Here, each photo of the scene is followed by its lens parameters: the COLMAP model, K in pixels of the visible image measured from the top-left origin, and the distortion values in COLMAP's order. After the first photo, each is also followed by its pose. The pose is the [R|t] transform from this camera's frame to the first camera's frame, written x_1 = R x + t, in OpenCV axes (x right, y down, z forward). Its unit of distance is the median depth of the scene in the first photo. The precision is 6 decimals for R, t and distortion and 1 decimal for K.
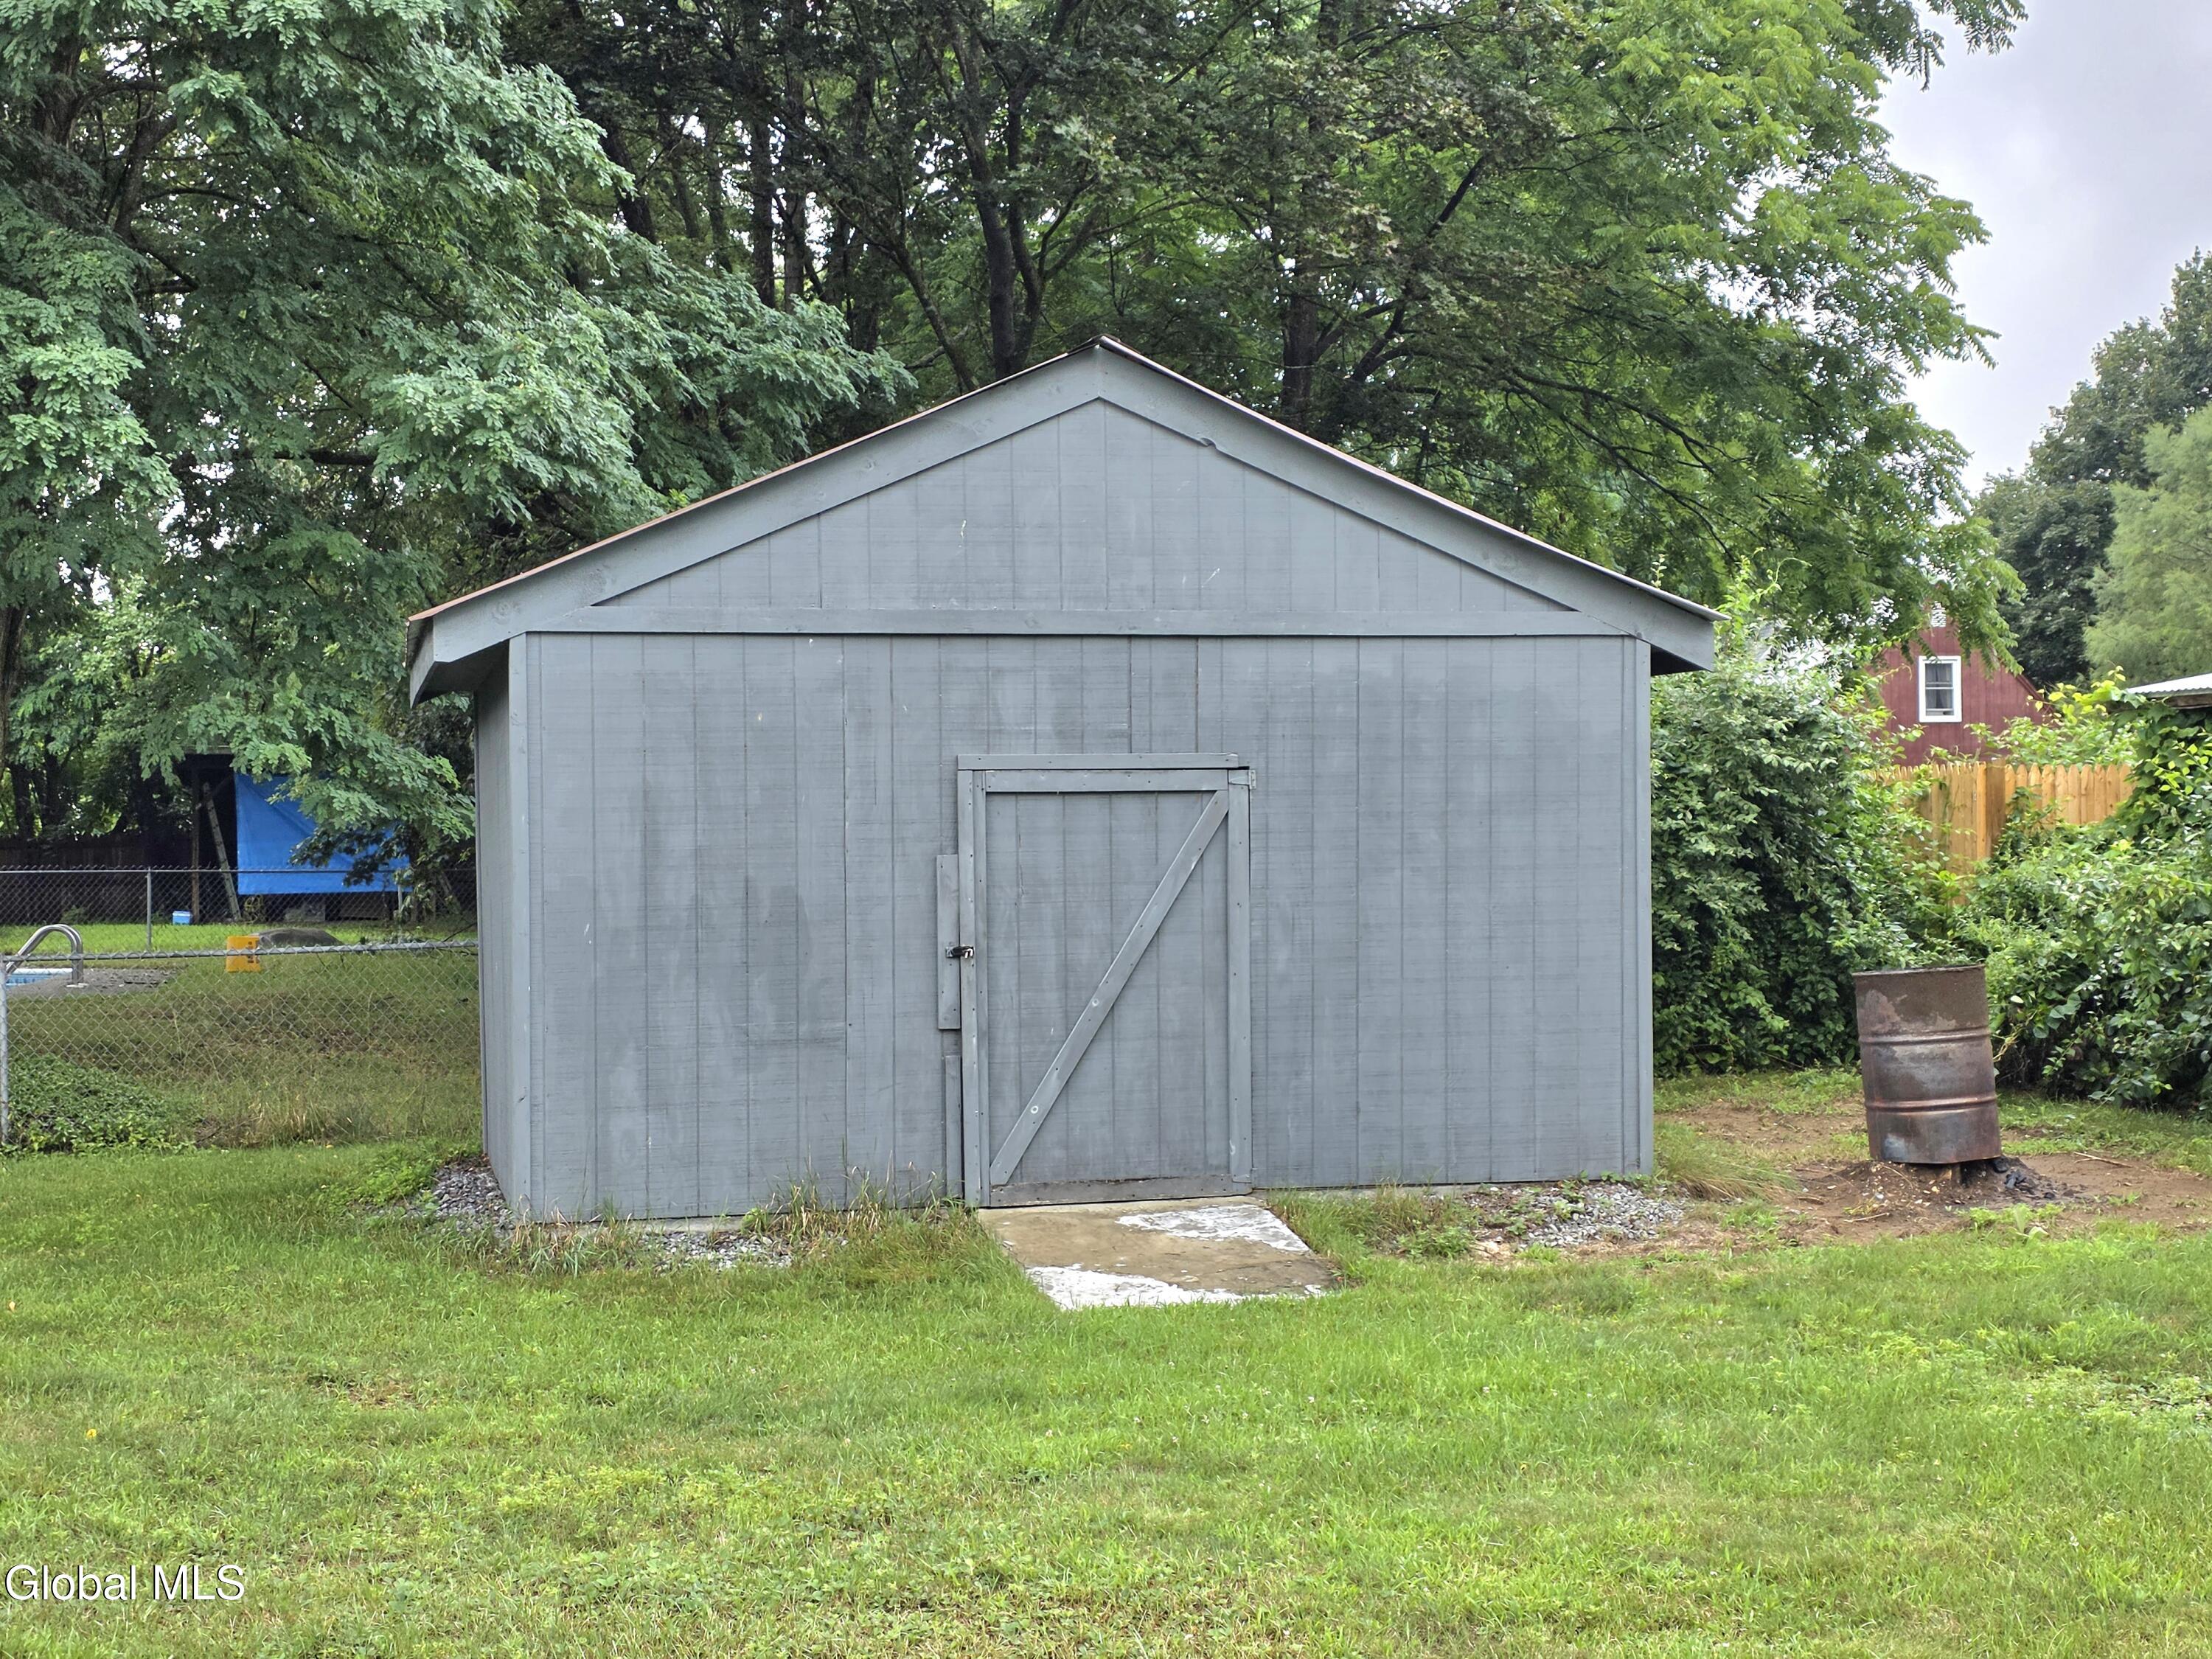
lens RADIAL K [[2991.5, 0, 1106.6], [0, 2991.5, 835.8], [0, 0, 1]] dist [0.012470, 0.000000]
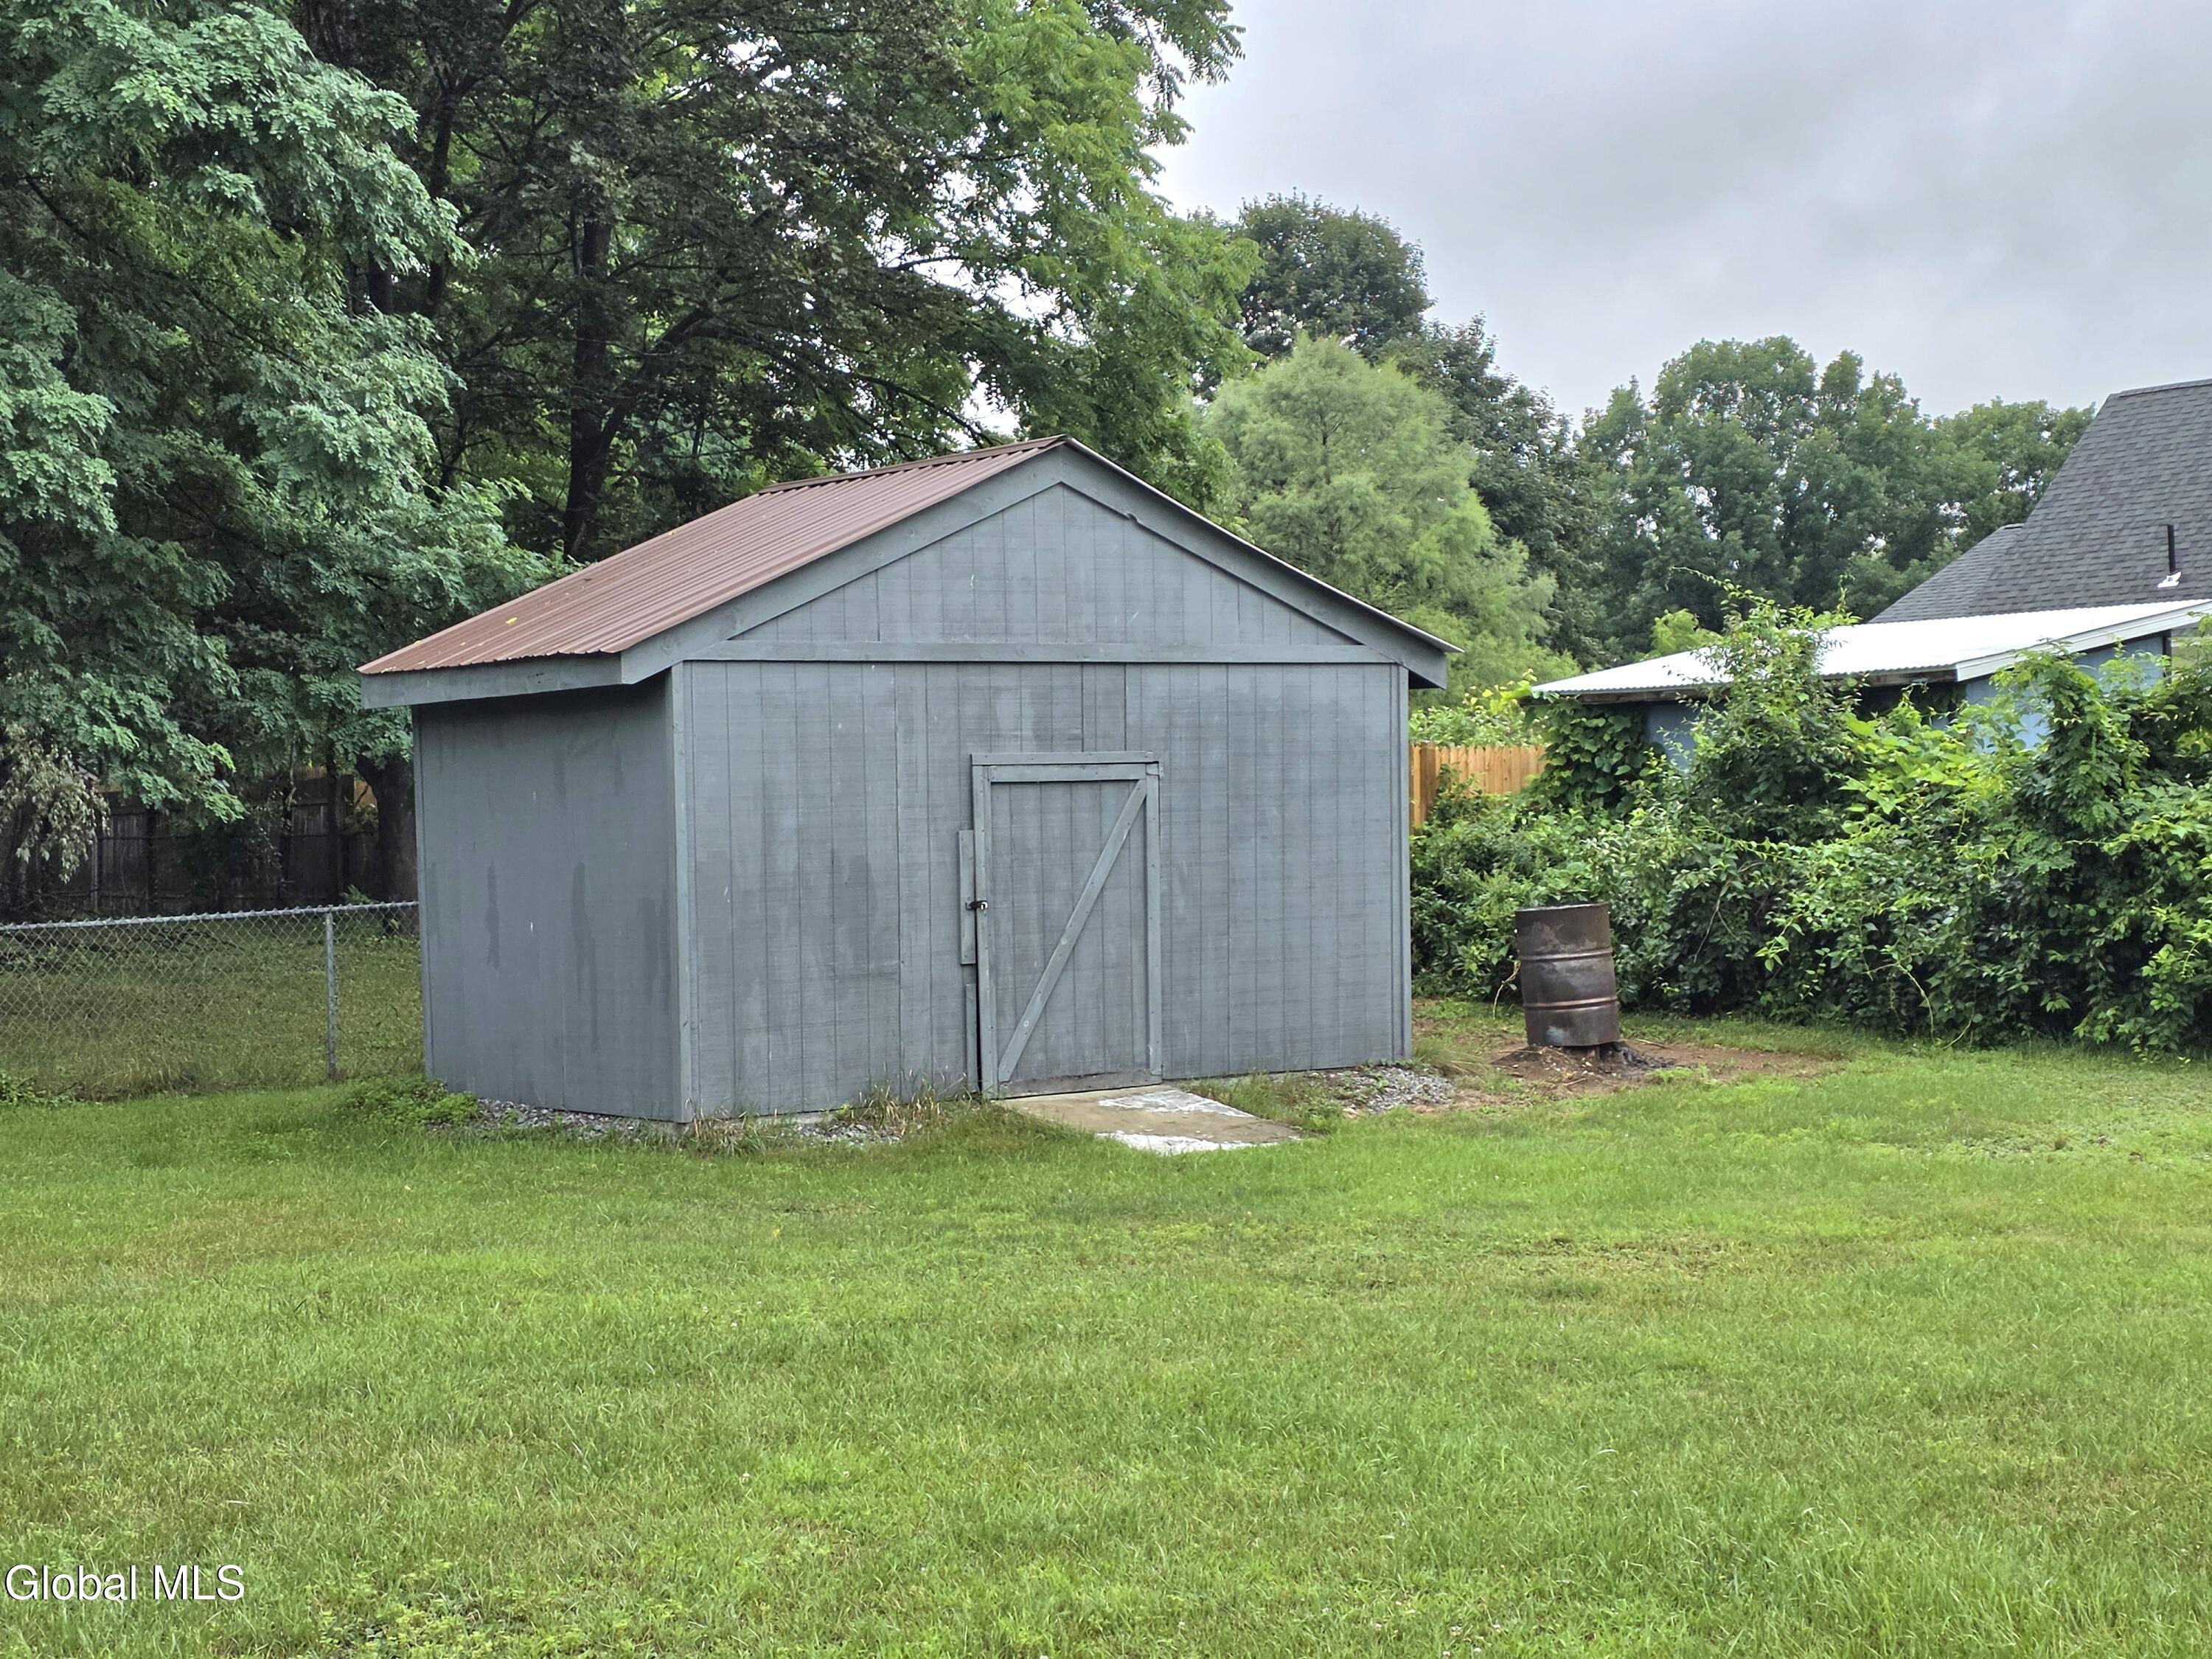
lens RADIAL K [[3468.0, 0, 1105.5], [0, 3468.0, 823.5], [0, 0, 1]] dist [-0.060893, 0.000000]
pose [[0.929750, -0.010177, 0.368051, -0.549065], [0.007023, 0.999926, 0.009909, -0.011219], [-0.368124, -0.006628, 0.929753, -0.429064]]
